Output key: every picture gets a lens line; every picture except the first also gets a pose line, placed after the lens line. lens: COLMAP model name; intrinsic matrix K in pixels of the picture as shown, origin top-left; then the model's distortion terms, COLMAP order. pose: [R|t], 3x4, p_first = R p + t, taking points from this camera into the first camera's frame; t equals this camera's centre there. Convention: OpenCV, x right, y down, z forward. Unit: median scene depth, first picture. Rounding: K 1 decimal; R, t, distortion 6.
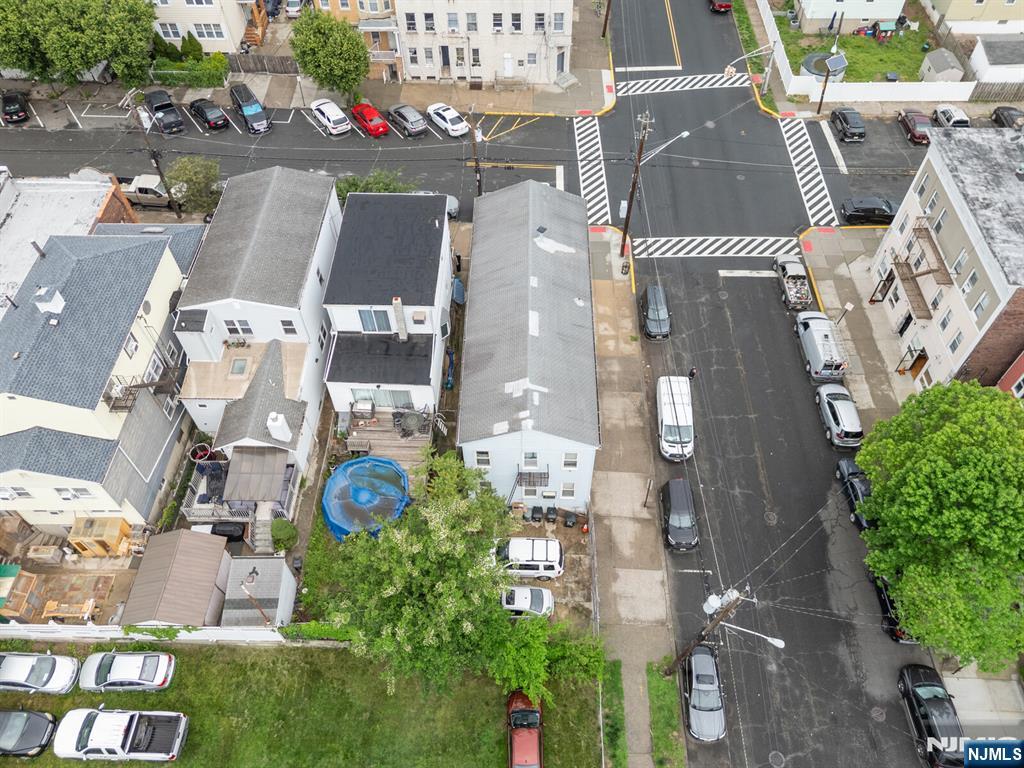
lens RADIAL K [[751.5, 0, 512.6], [0, 751.5, 382.7], [0, 0, 1]] dist [0.068293, -0.056417]
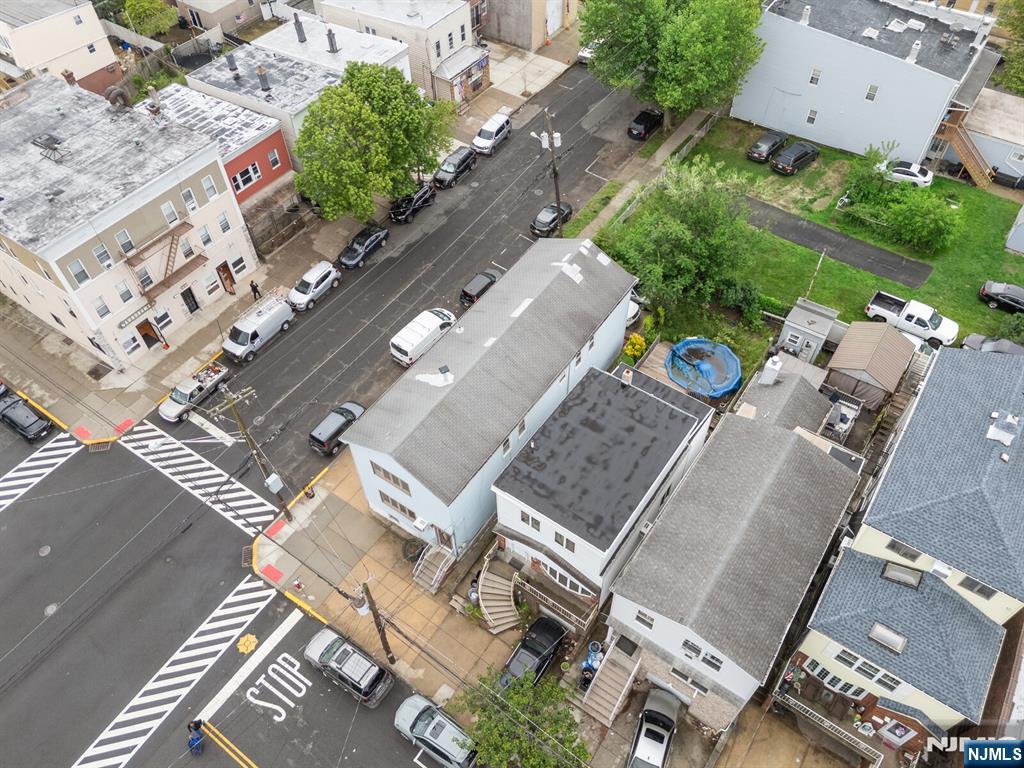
lens RADIAL K [[751.5, 0, 512.8], [0, 751.5, 382.8], [0, 0, 1]] dist [0.068293, -0.056417]
pose [[-0.835511, -0.406790, 0.369383, -0.302352], [0.453359, -0.130520, 0.881720, -0.789814], [-0.310463, 0.904150, 0.293473, 0.602434]]
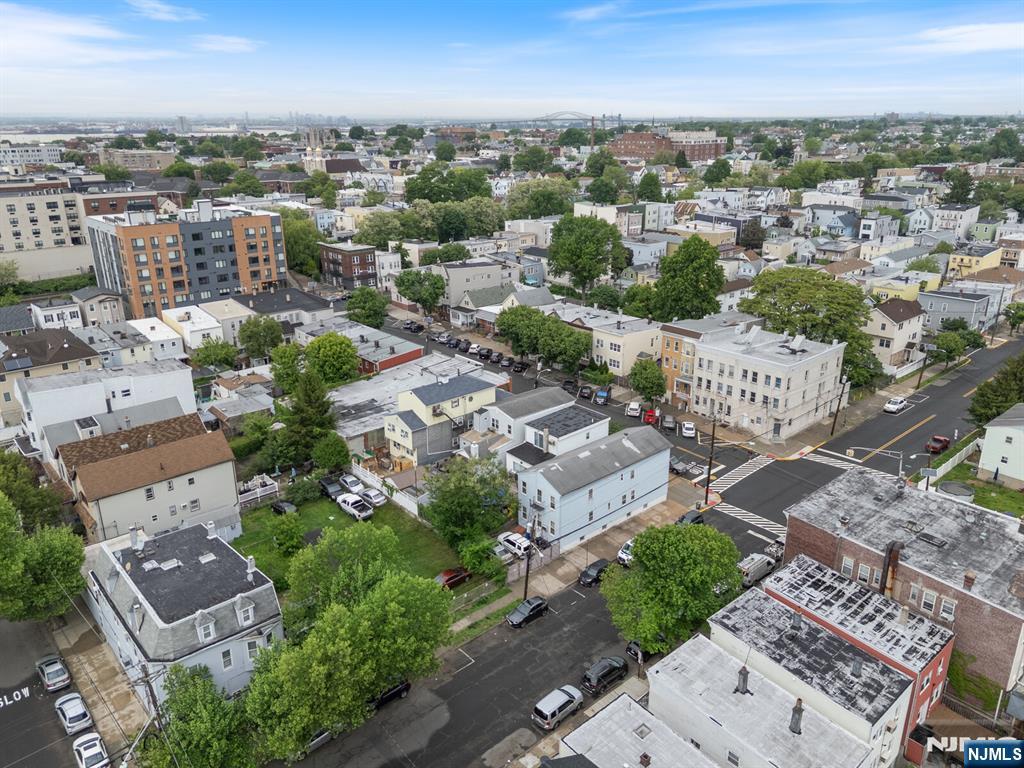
lens RADIAL K [[751.5, 0, 514.2], [0, 751.5, 383.2], [0, 0, 1]] dist [0.068293, -0.056417]
pose [[0.682387, 0.252495, -0.685999, 0.976319], [-0.582731, 0.754484, -0.301959, 0.394106], [0.441332, 0.605806, 0.661986, -0.451391]]
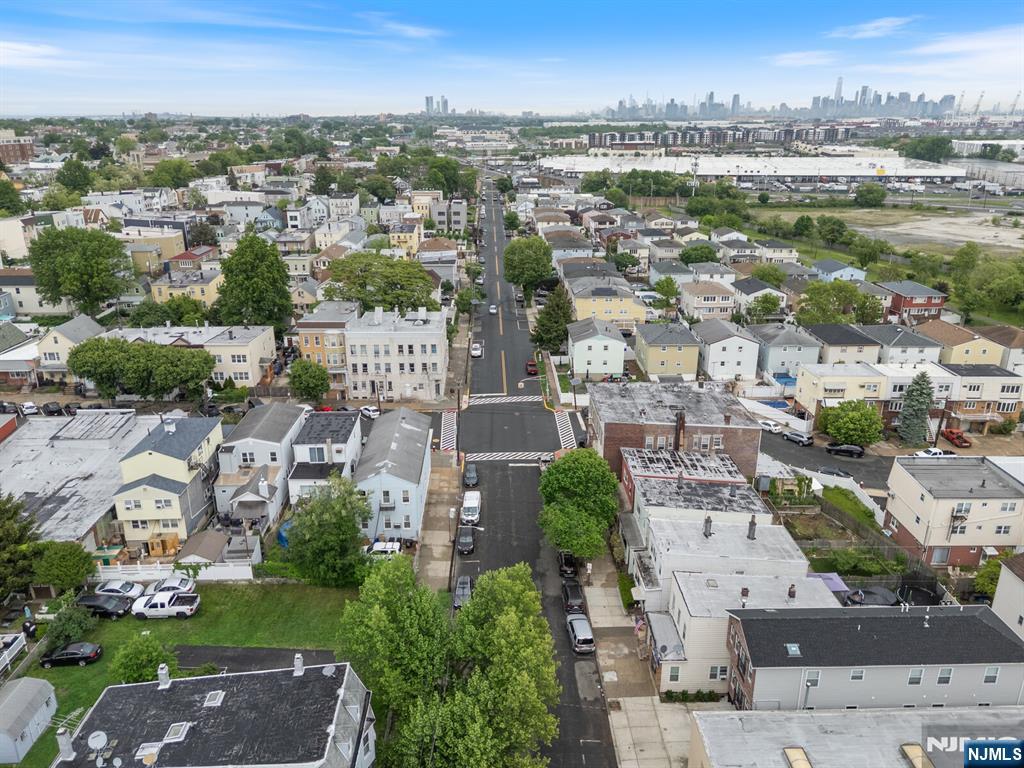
lens RADIAL K [[751.5, 0, 517.8], [0, 751.5, 376.7], [0, 0, 1]] dist [0.068293, -0.056417]
pose [[0.998143, -0.003598, 0.060814, 0.189646], [0.036565, 0.833829, -0.550811, 0.715642], [-0.048726, 0.552012, 0.832412, -0.677499]]
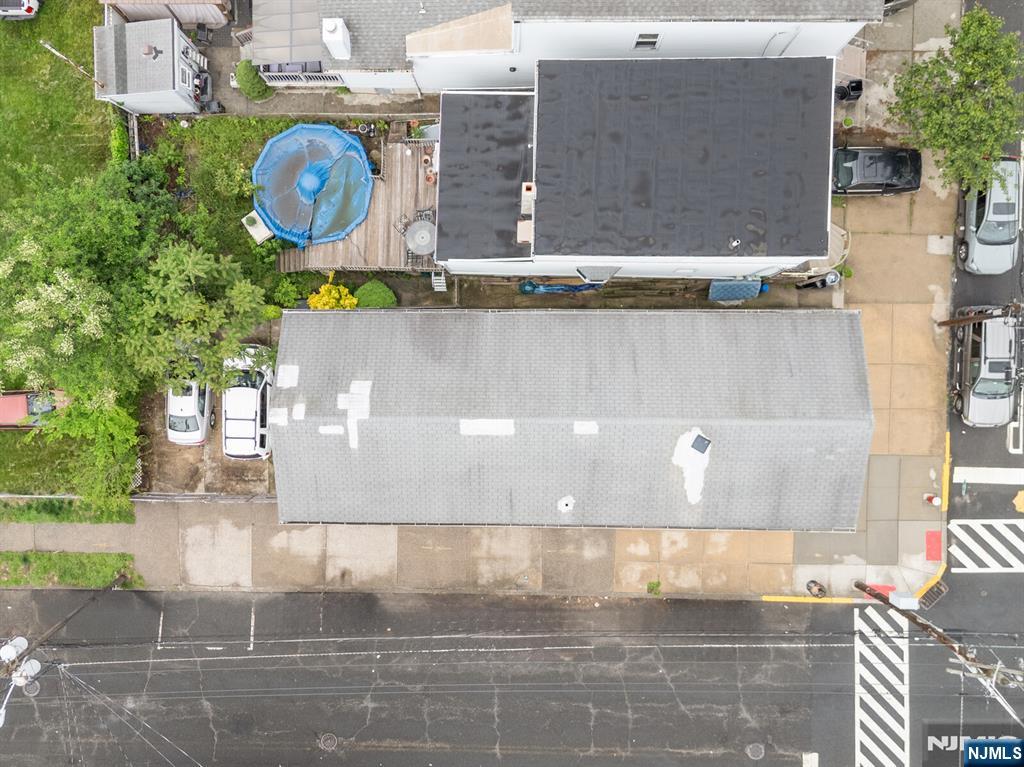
lens RADIAL K [[931.9, 0, 482.3], [0, 931.9, 403.3], [0, 0, 1]] dist [0.040748, 0.000000]
pose [[0.014009, 0.999561, 0.026101, -0.007580], [-0.767766, -0.005970, 0.640703, -0.418565], [0.640577, -0.029016, 0.767345, 0.330727]]
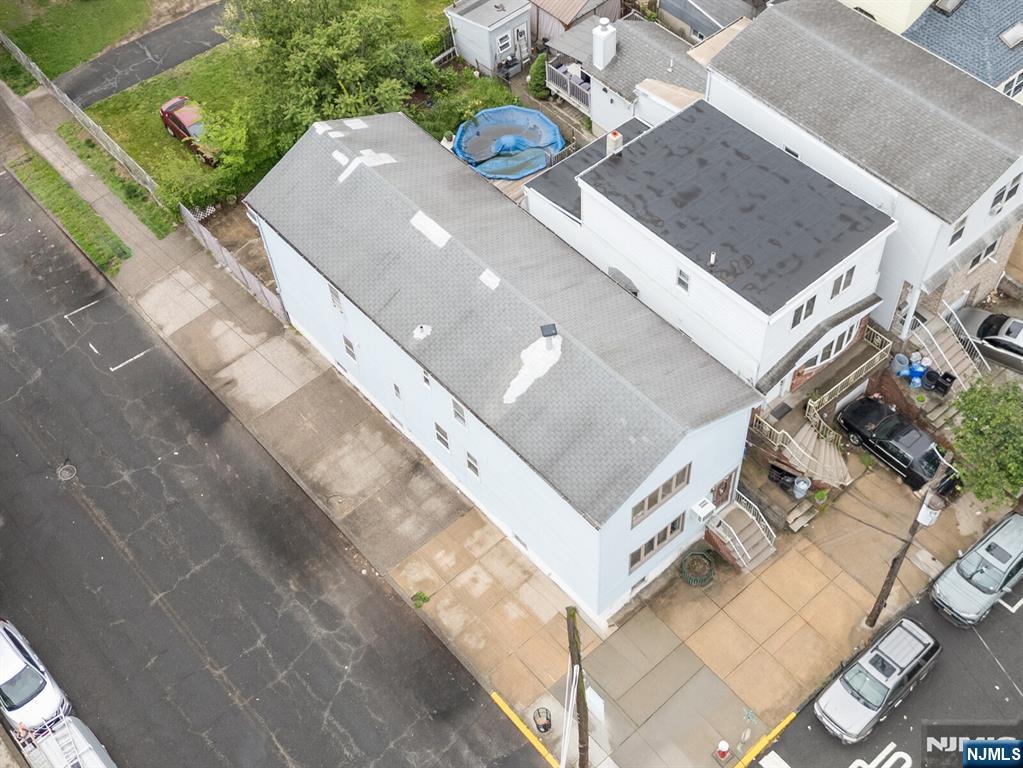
lens RADIAL K [[1208.4, 0, 539.2], [0, 1208.4, 398.6], [0, 0, 1]] dist [0.055795, 0.000000]
pose [[-0.734255, 0.566978, -0.373370, 0.323509], [-0.509856, -0.097422, 0.854725, -0.774715], [0.448236, 0.817952, 0.360610, 0.603367]]
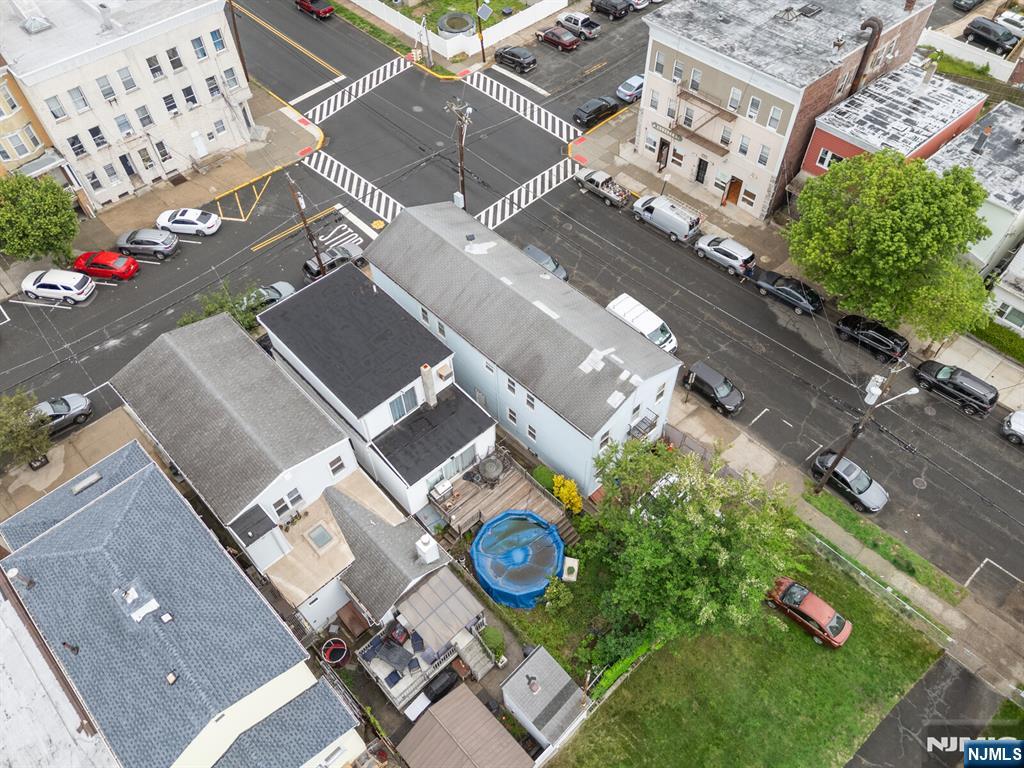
lens RADIAL K [[751.5, 0, 513.4], [0, 751.5, 383.4], [0, 0, 1]] dist [0.068293, -0.056417]
pose [[0.706398, -0.560457, 0.432308, -0.381298], [0.566403, 0.813872, 0.129616, -0.118587], [-0.424487, 0.153300, 0.892362, 0.095997]]
